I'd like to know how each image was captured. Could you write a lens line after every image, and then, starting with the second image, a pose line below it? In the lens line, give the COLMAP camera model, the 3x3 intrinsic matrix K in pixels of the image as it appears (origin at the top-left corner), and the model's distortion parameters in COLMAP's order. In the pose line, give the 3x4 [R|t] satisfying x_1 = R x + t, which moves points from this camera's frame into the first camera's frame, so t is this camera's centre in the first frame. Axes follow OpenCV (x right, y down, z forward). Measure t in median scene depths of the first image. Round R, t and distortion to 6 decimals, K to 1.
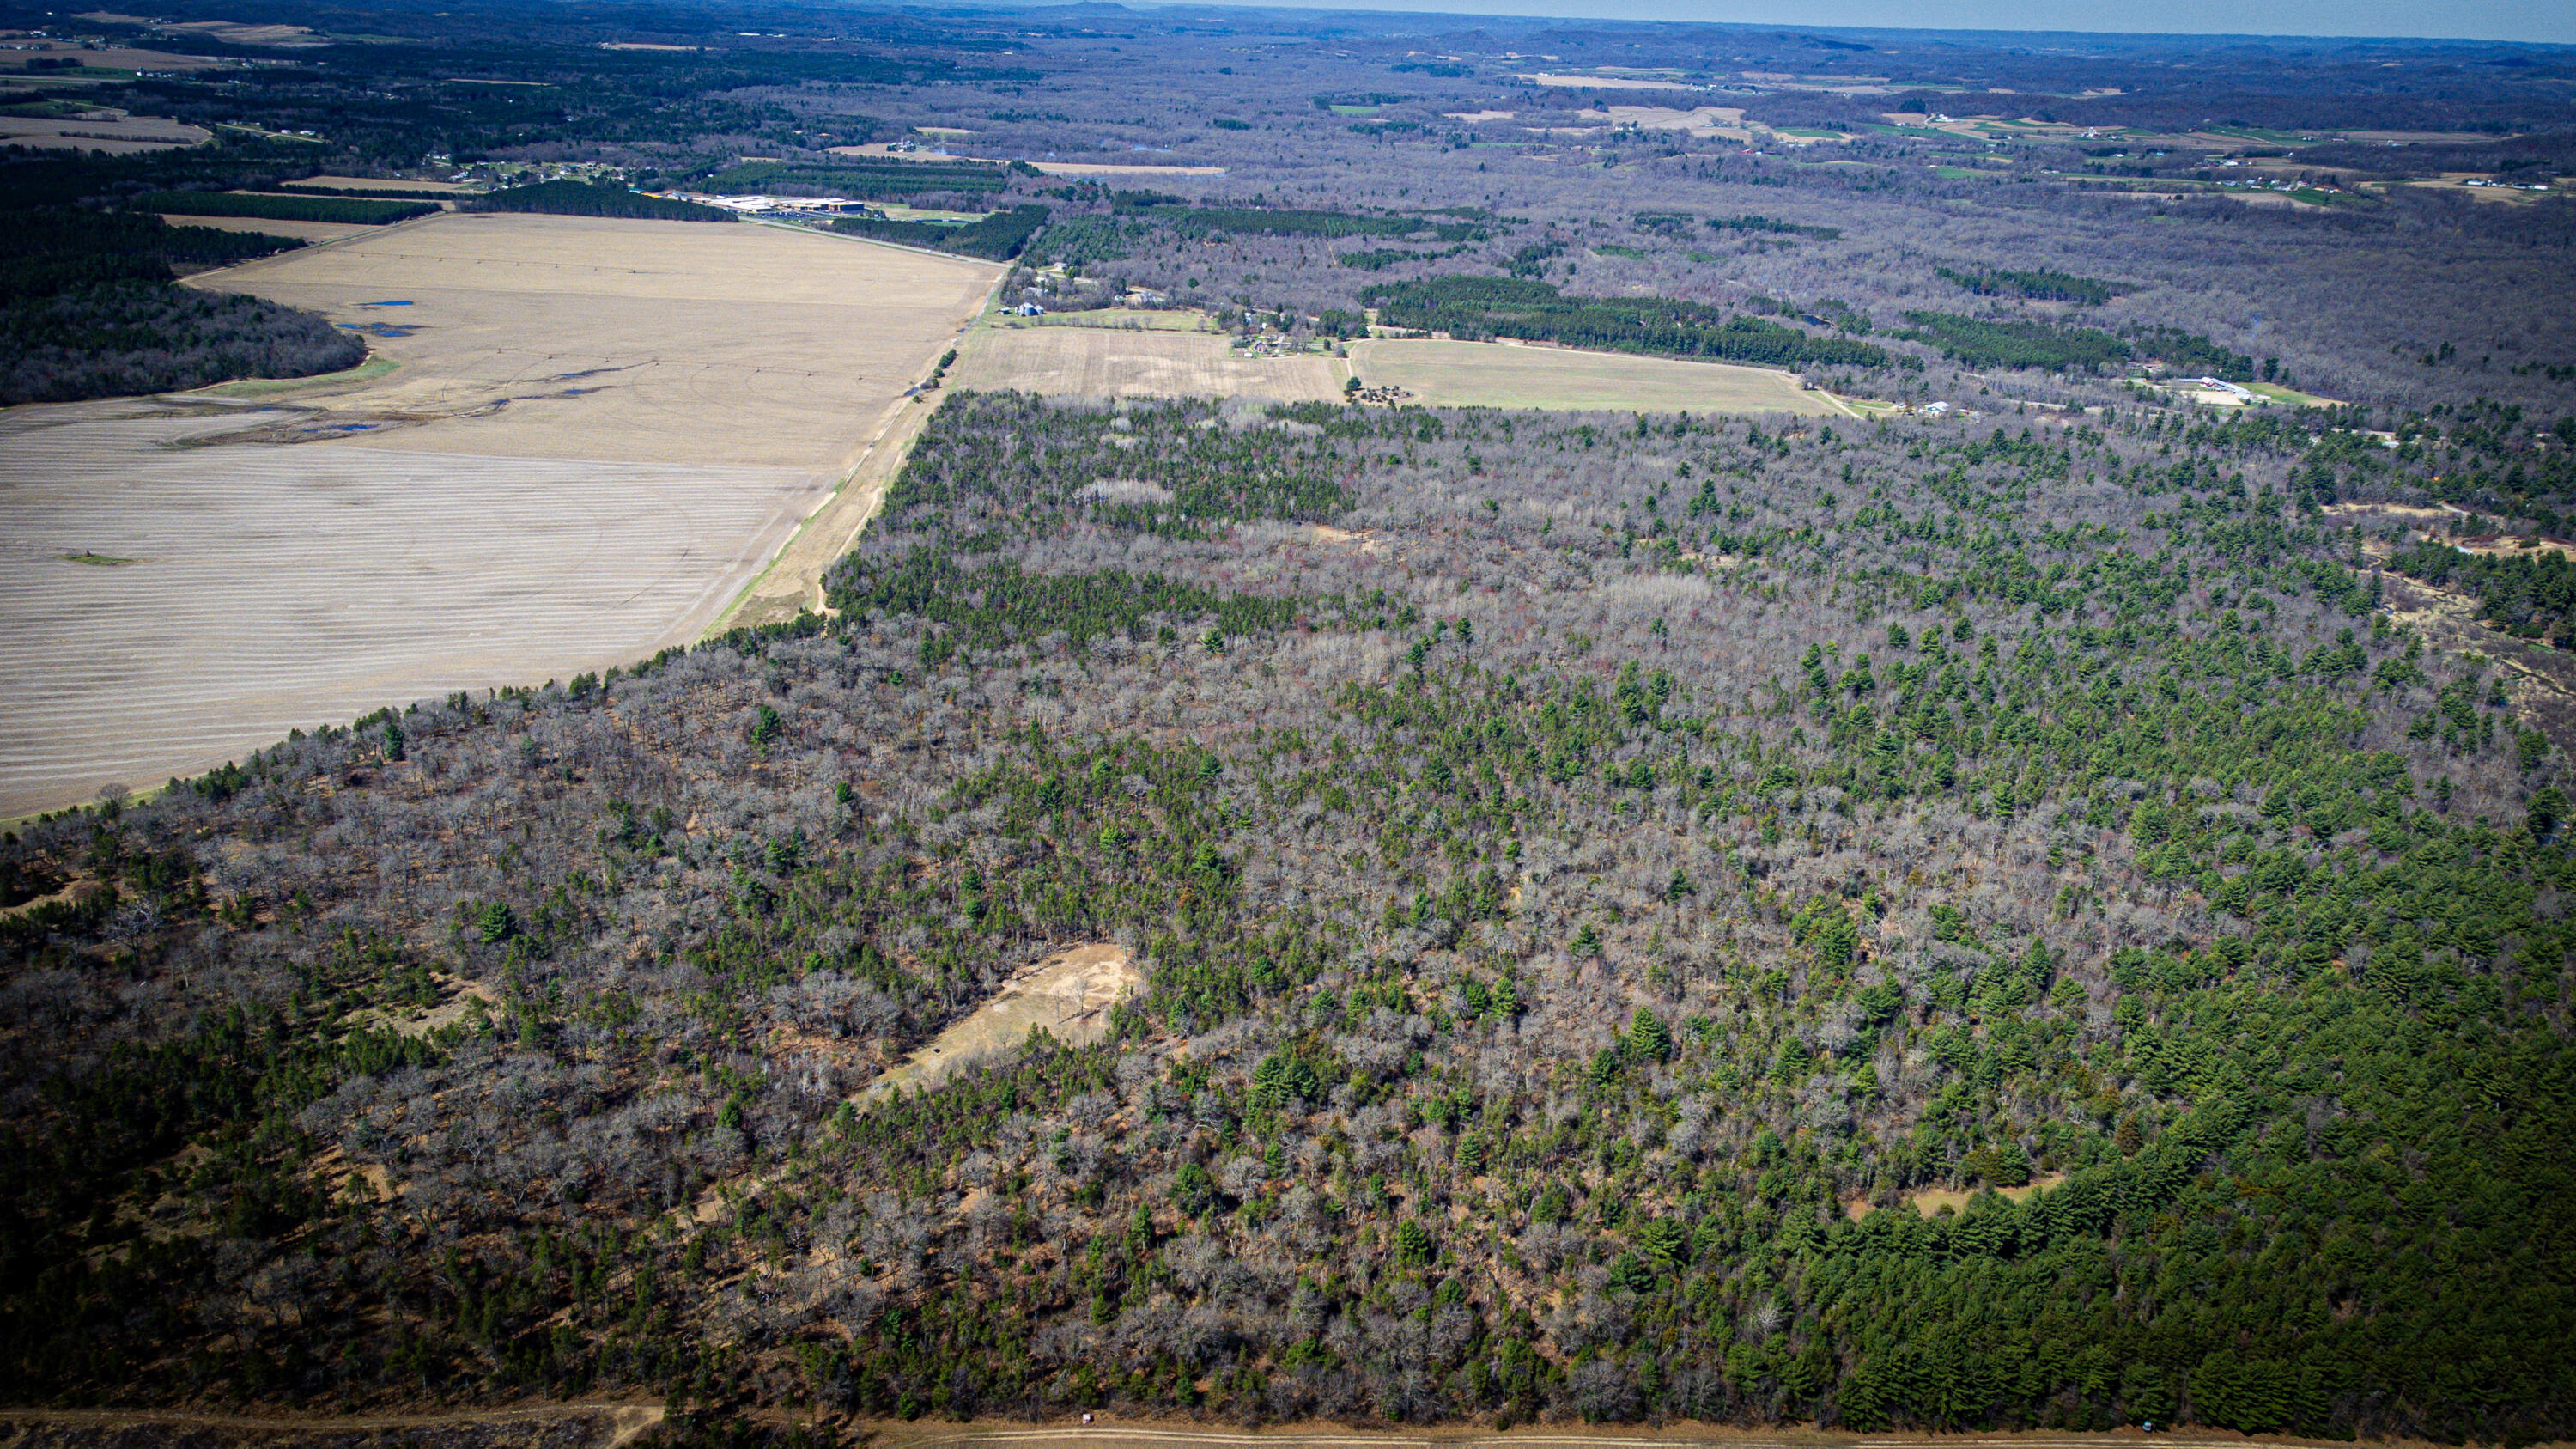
lens RADIAL K [[1903.1, 0, 1289.0], [0, 1903.1, 711.9], [0, 0, 1]] dist [0.011981, 0.005209]
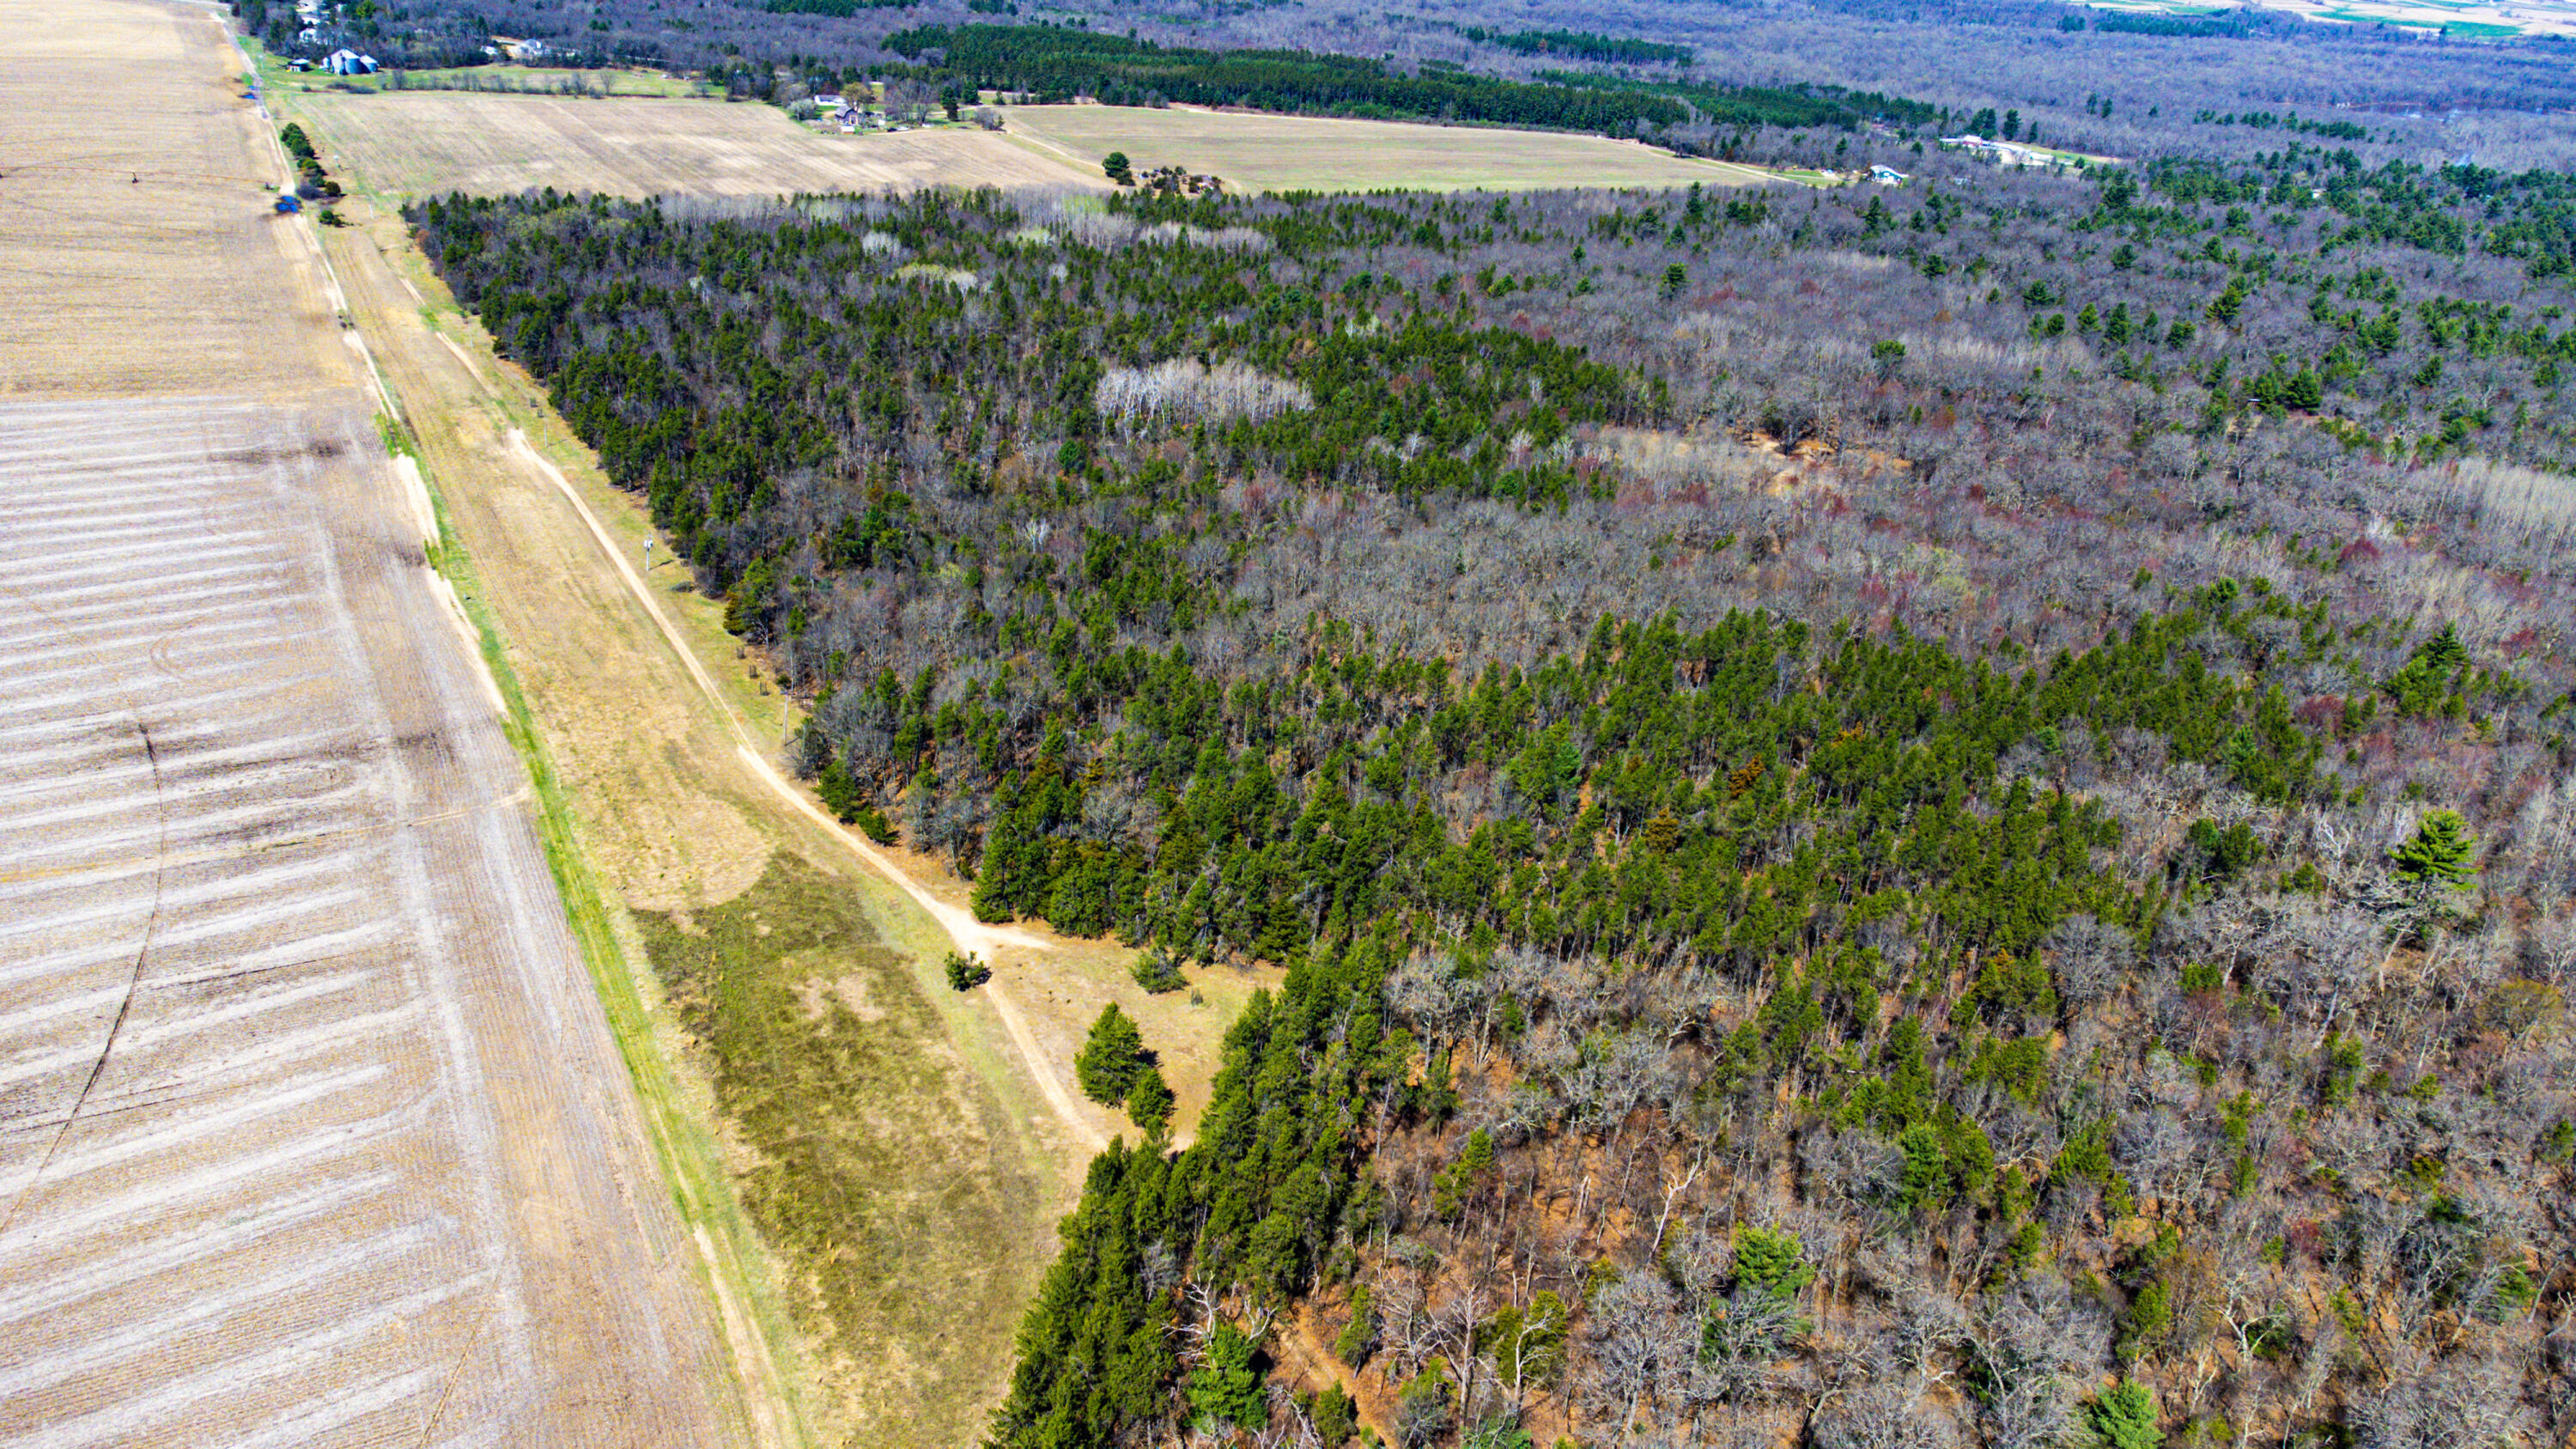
lens RADIAL K [[1903.1, 0, 1300.0], [0, 1903.1, 737.1], [0, 0, 1]] dist [0.011981, 0.005209]
pose [[0.890369, -0.159391, 0.426424, -0.277971], [0.119936, 0.985740, 0.118030, -0.093700], [-0.439157, -0.053946, 0.896789, 0.666560]]
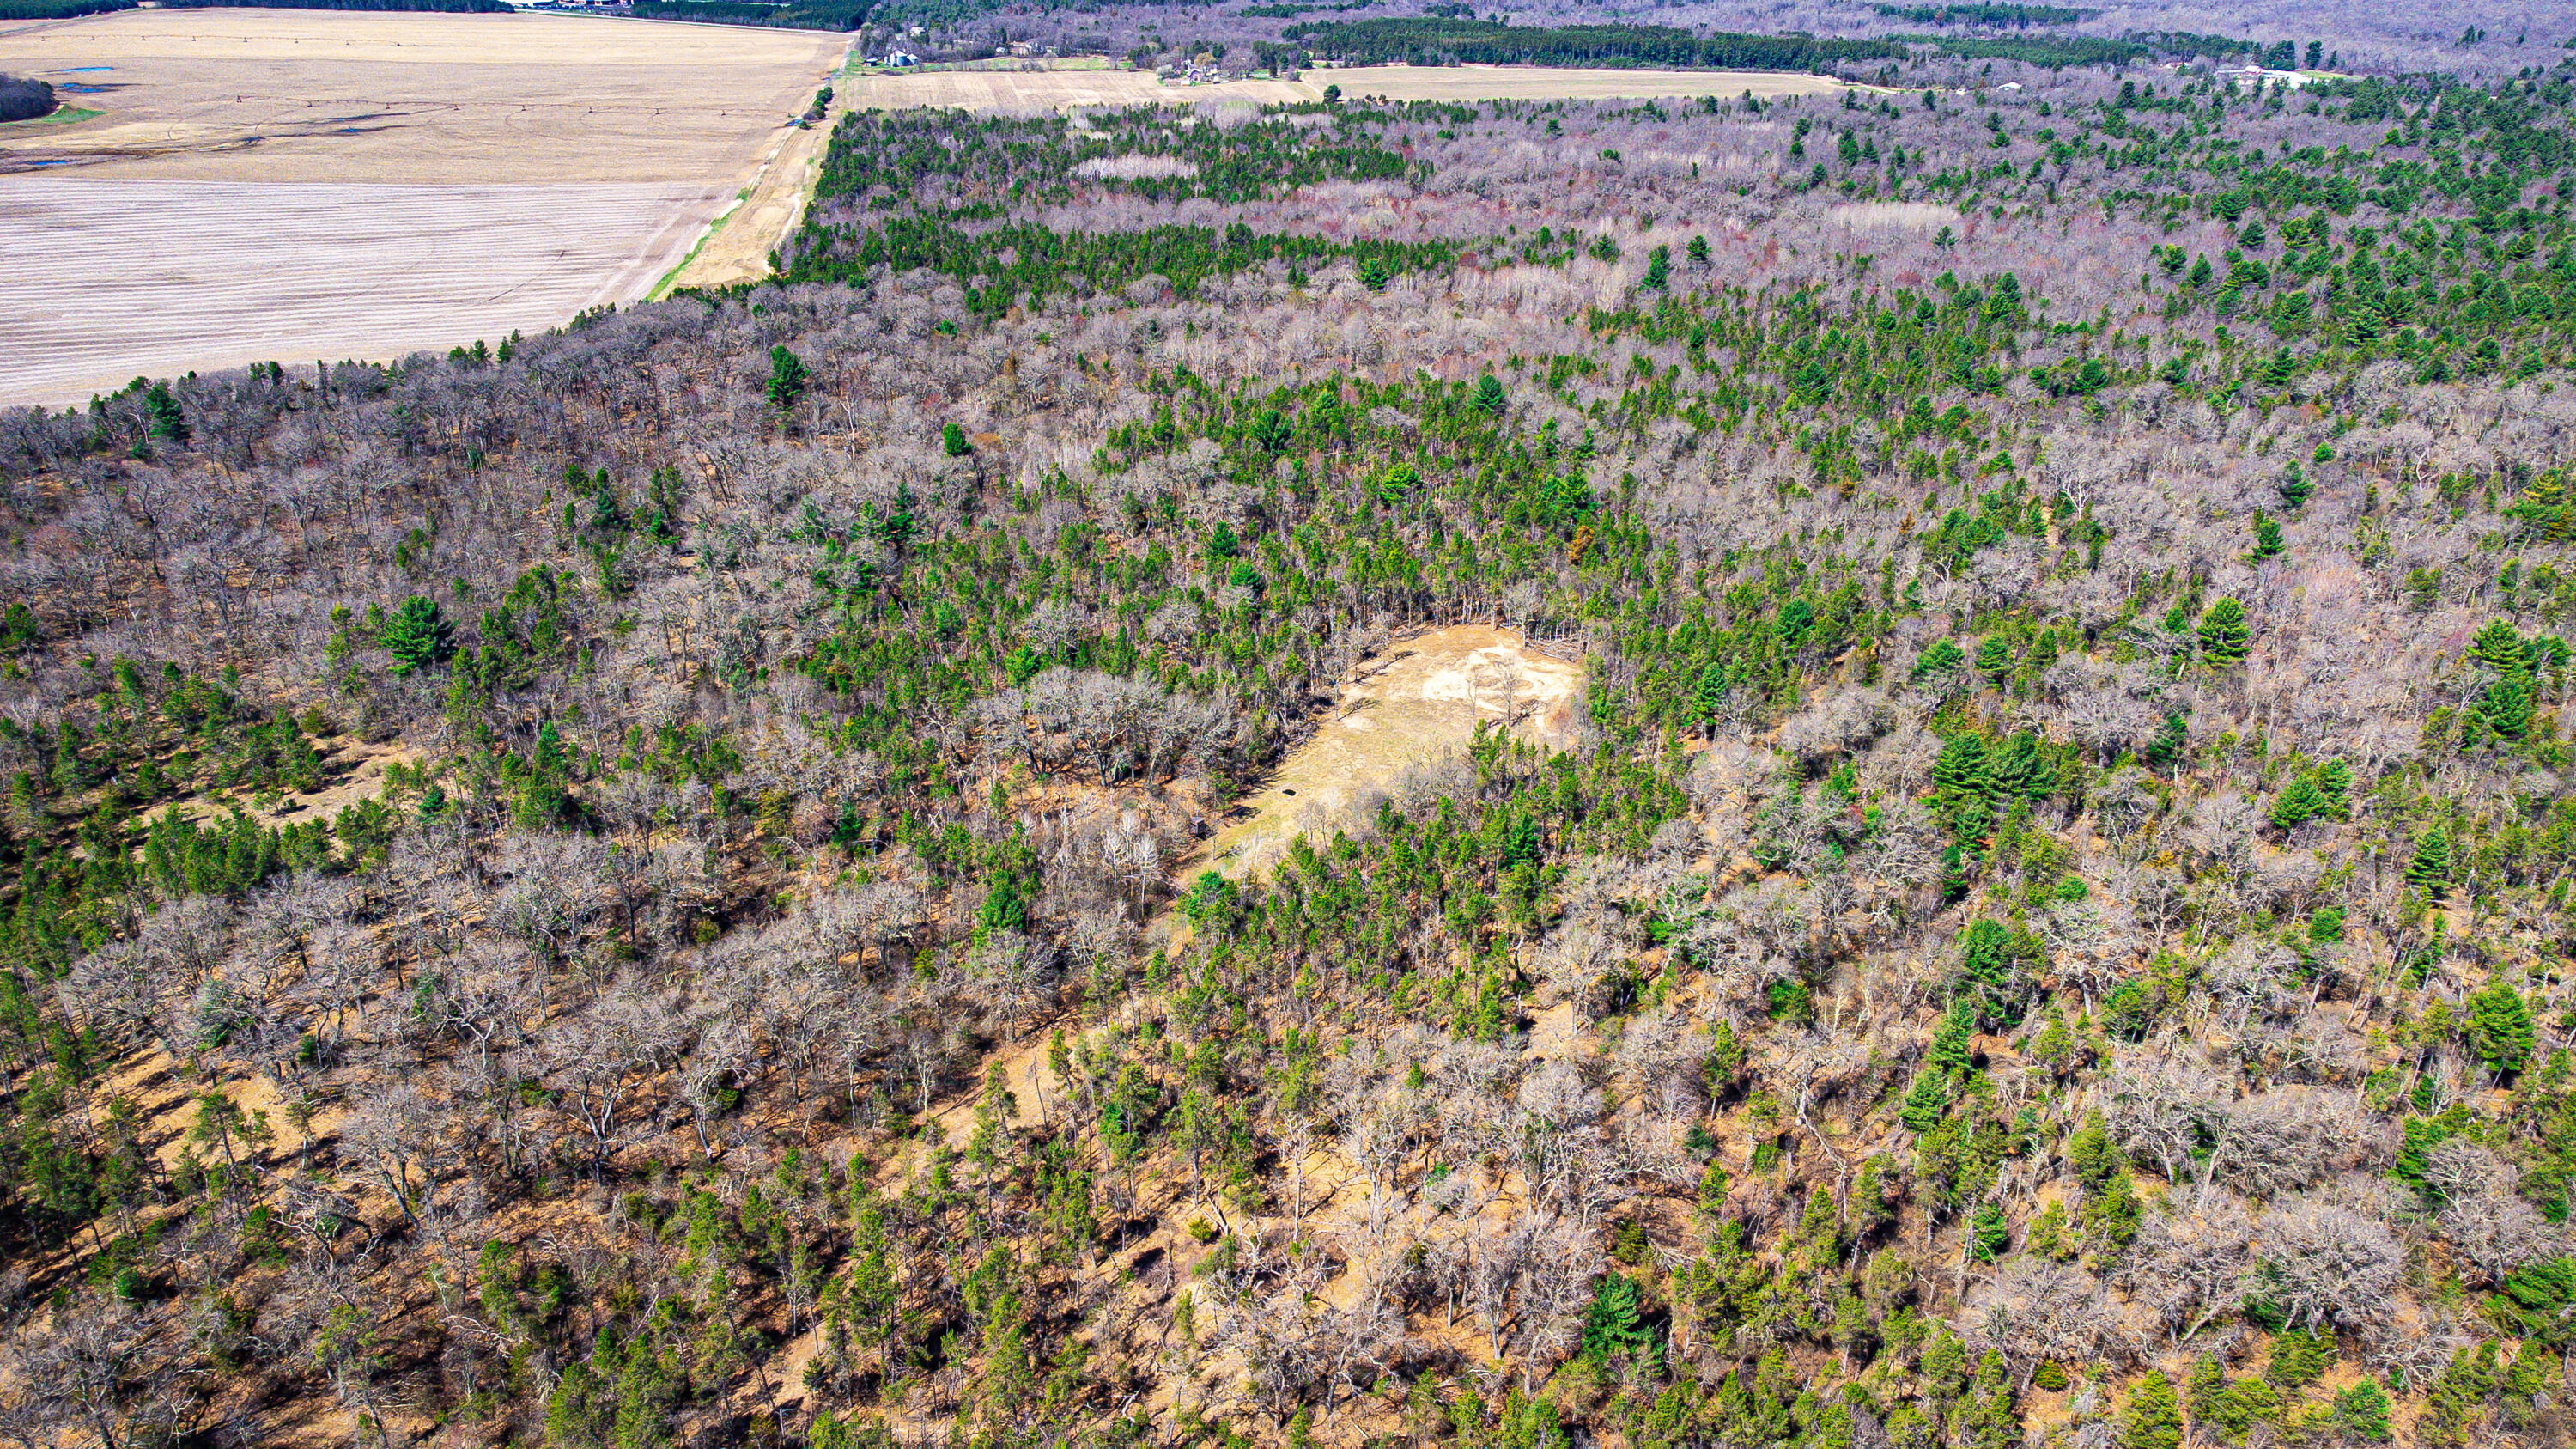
lens RADIAL K [[1903.1, 0, 1293.7], [0, 1903.1, 739.3], [0, 0, 1]] dist [0.011981, 0.005209]
pose [[0.991774, -0.084569, 0.096085, -0.125537], [0.078009, 0.994485, 0.070105, 0.066964], [-0.101484, -0.062033, 0.992901, 0.247123]]
